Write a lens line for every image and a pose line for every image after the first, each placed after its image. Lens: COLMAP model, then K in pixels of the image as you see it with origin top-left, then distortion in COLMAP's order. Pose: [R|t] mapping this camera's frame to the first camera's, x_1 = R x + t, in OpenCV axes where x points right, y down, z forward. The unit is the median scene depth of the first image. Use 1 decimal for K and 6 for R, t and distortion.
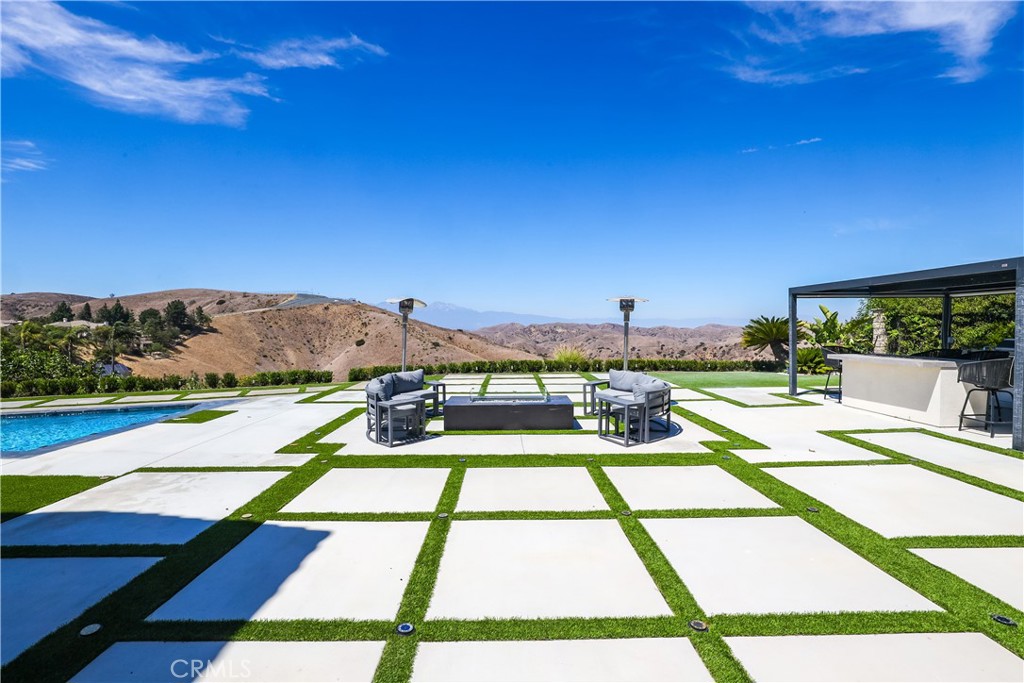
lens RADIAL K [[456.7, 0, 511.8], [0, 456.7, 340.4], [0, 0, 1]] dist [-0.029607, 0.001678]
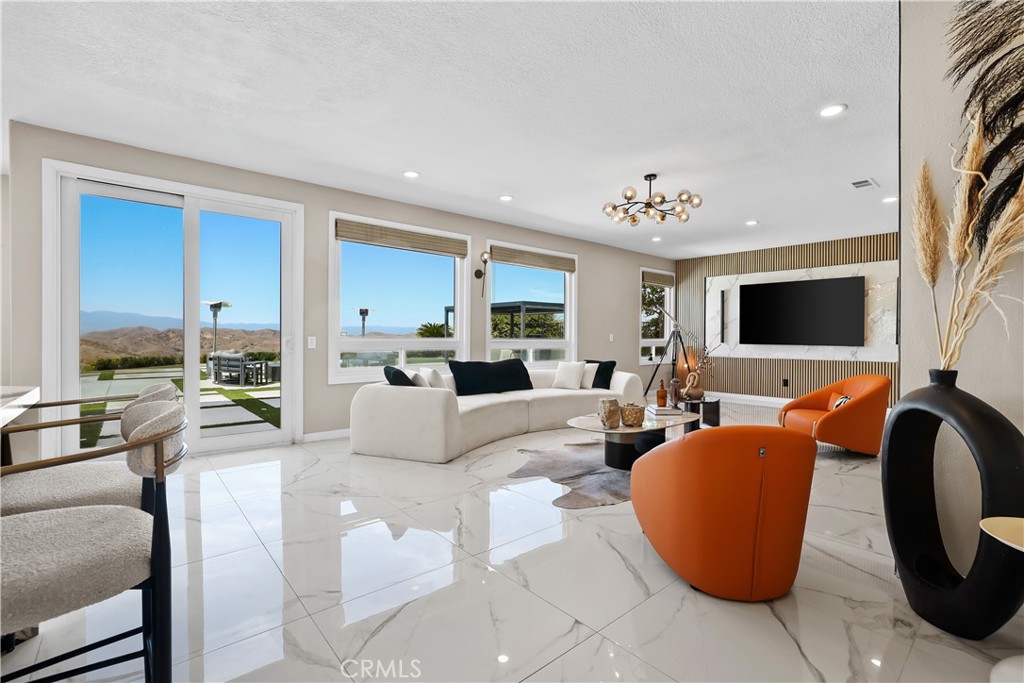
lens RADIAL K [[456.7, 0, 514.9], [0, 456.7, 338.3], [0, 0, 1]] dist [-0.029607, 0.001678]
pose [[0.753687, 0.007526, 0.657190, -0.301861], [0.006994, 0.999786, -0.019471, 0.039266], [-0.657196, 0.019271, 0.753474, -0.449863]]
